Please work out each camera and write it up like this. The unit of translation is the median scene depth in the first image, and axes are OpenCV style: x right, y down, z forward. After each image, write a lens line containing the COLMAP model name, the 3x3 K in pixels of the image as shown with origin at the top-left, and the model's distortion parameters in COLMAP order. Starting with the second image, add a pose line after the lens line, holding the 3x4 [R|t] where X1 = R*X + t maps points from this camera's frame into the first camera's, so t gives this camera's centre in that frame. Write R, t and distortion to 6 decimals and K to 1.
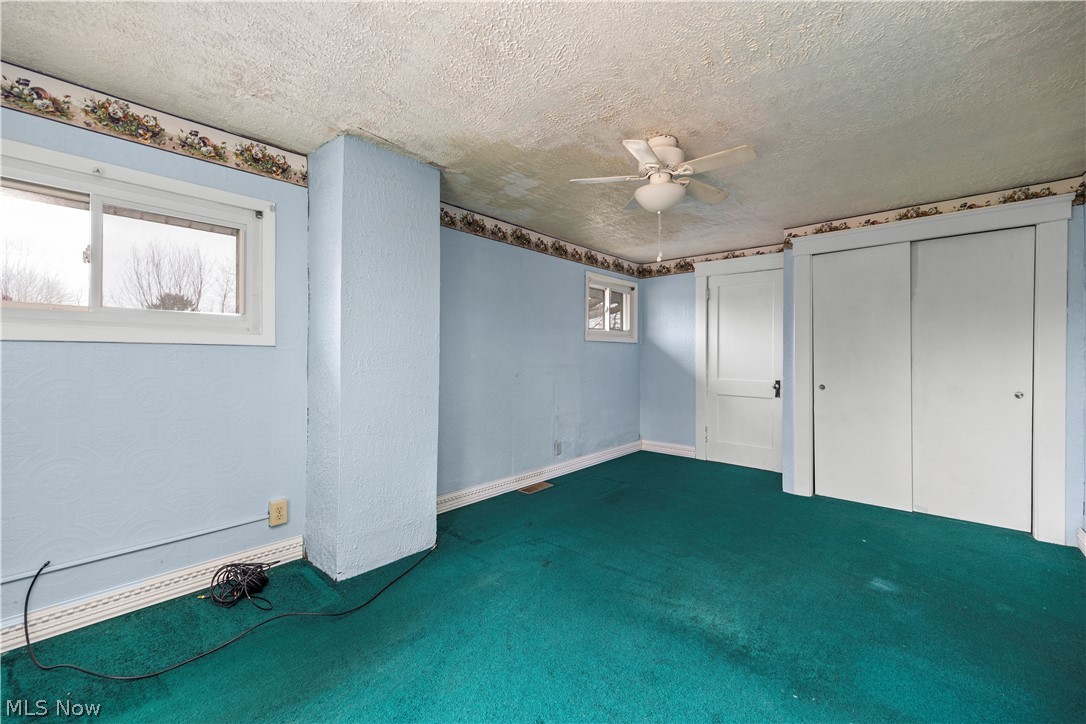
lens RADIAL K [[432.9, 0, 554.1], [0, 432.9, 359.6], [0, 0, 1]] dist [0.002110, 0.001610]
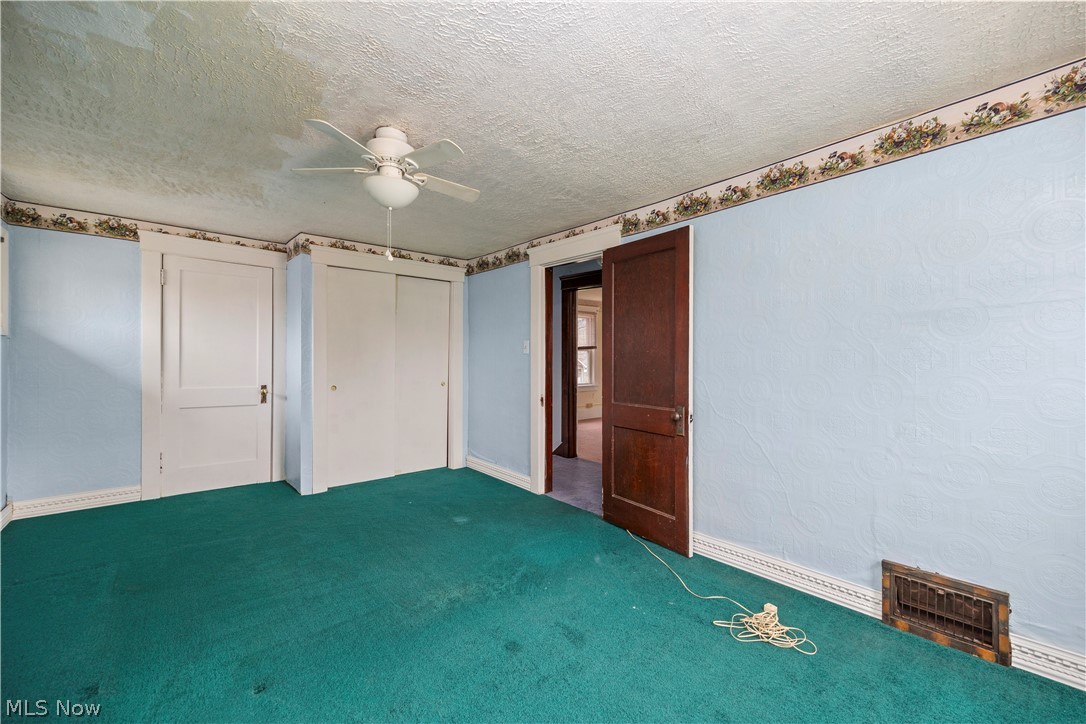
lens RADIAL K [[432.9, 0, 526.6], [0, 432.9, 361.3], [0, 0, 1]] dist [0.002110, 0.001610]
pose [[0.163241, -0.004812, 0.986574, -0.324573], [0.006451, 0.999972, 0.003810, -0.003130], [-0.986565, 0.005743, 0.163268, 0.280834]]
